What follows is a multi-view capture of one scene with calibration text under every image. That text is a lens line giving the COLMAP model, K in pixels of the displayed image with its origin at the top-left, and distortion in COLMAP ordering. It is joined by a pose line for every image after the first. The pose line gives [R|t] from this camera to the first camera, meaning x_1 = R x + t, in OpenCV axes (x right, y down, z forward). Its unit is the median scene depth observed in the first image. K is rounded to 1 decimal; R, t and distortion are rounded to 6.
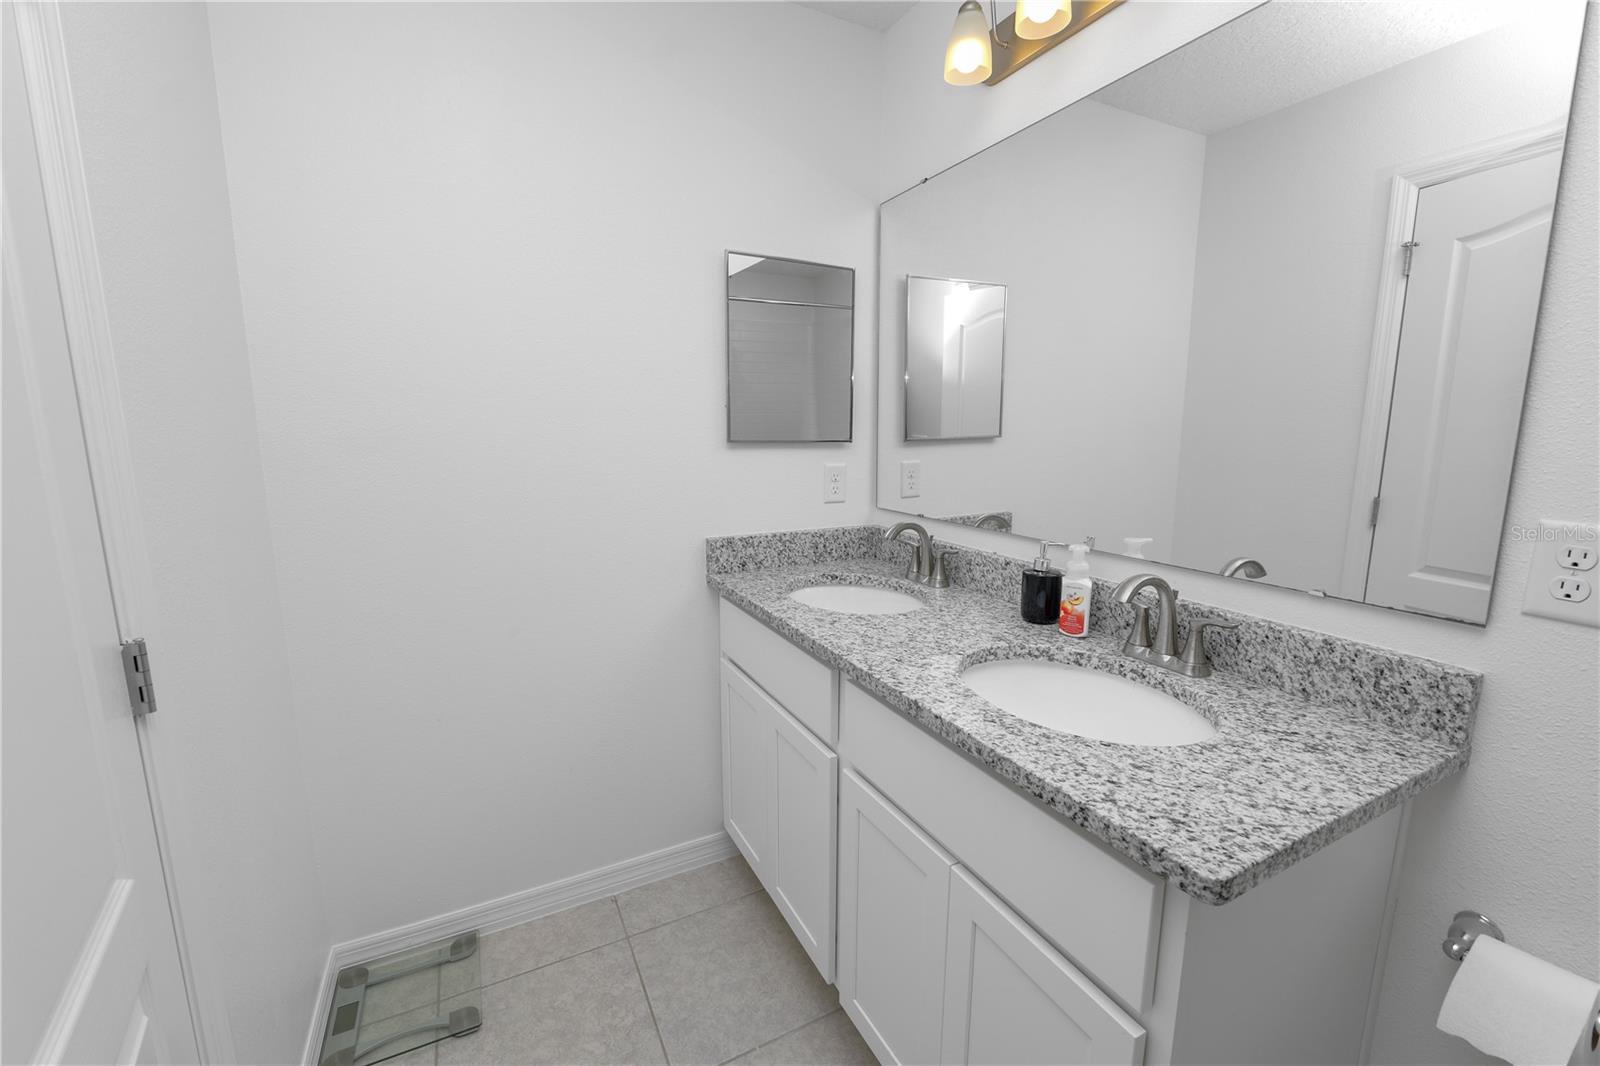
lens RADIAL K [[651.6, 0, 803.7], [0, 651.6, 538.2], [0, 0, 1]] dist [-0.012603, 0.000994]
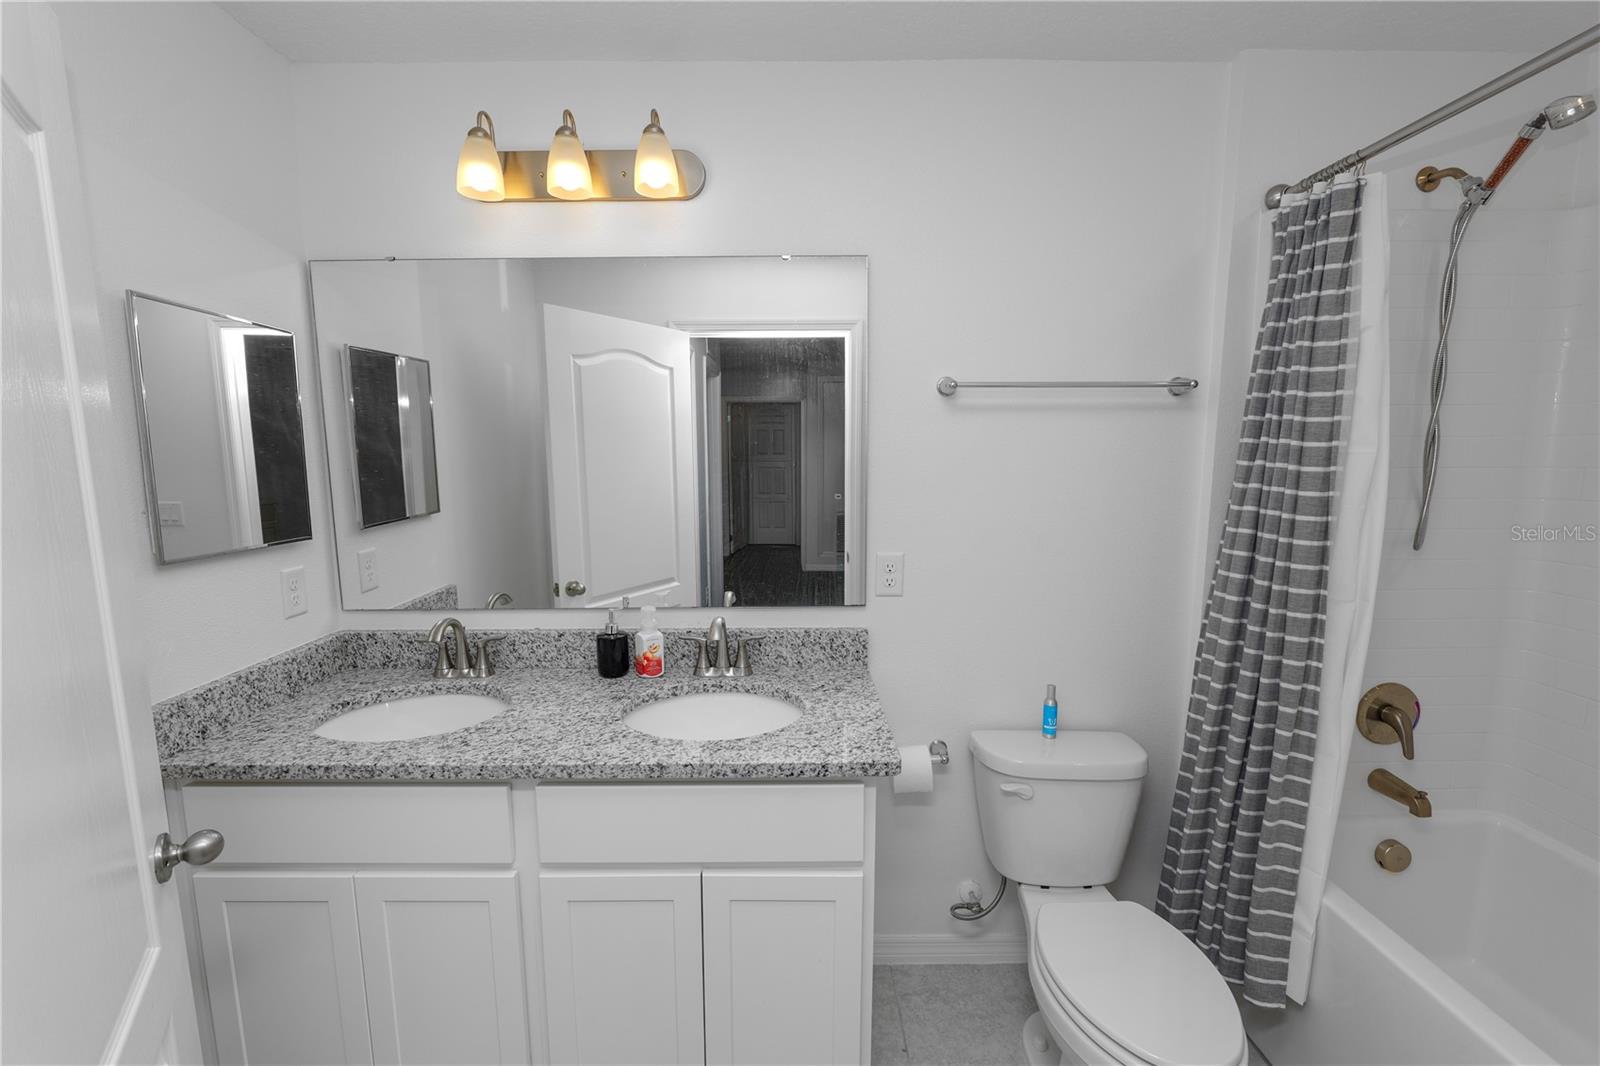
lens RADIAL K [[651.6, 0, 797.4], [0, 651.6, 538.5], [0, 0, 1]] dist [-0.012603, 0.000994]
pose [[0.443490, -0.120255, 0.888175, -0.734423], [0.156230, 0.986160, 0.055512, -0.188584], [-0.882558, 0.114141, 0.456139, 0.171880]]
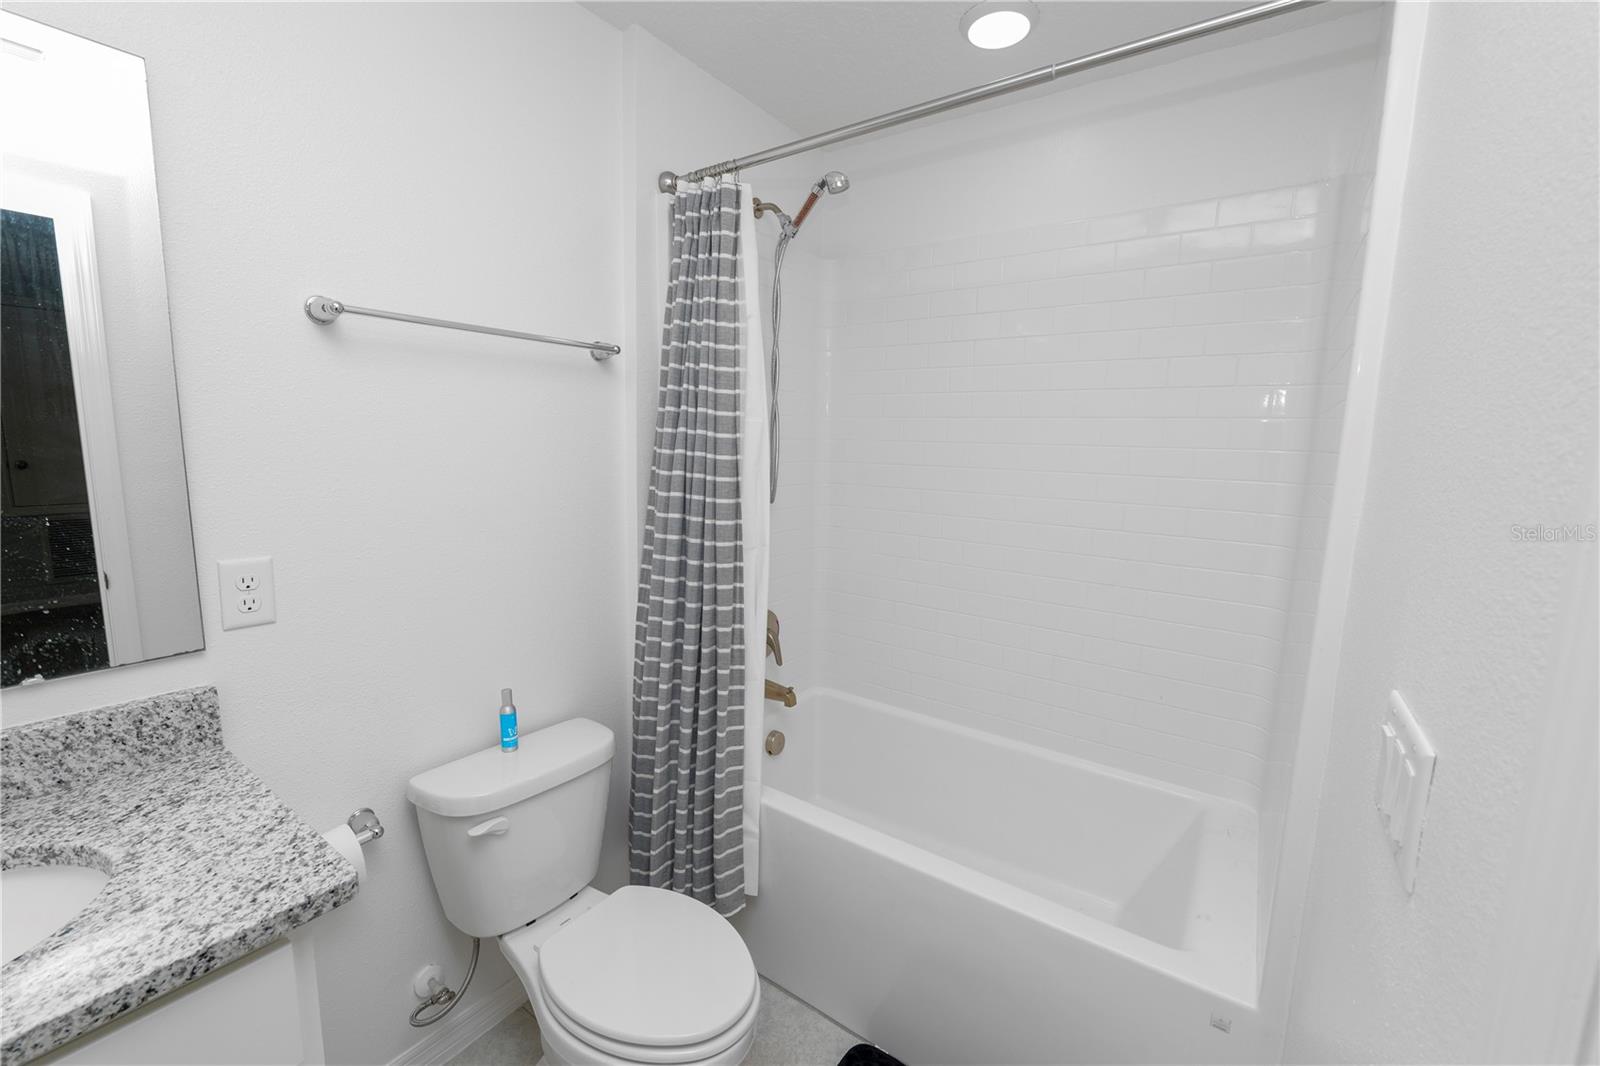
lens RADIAL K [[651.6, 0, 801.6], [0, 651.6, 531.3], [0, 0, 1]] dist [-0.012603, 0.000994]
pose [[-0.466686, -0.132521, 0.874438, -0.491160], [0.129509, 0.967813, 0.215791, -0.177787], [-0.874889, 0.213954, -0.434502, 0.386538]]
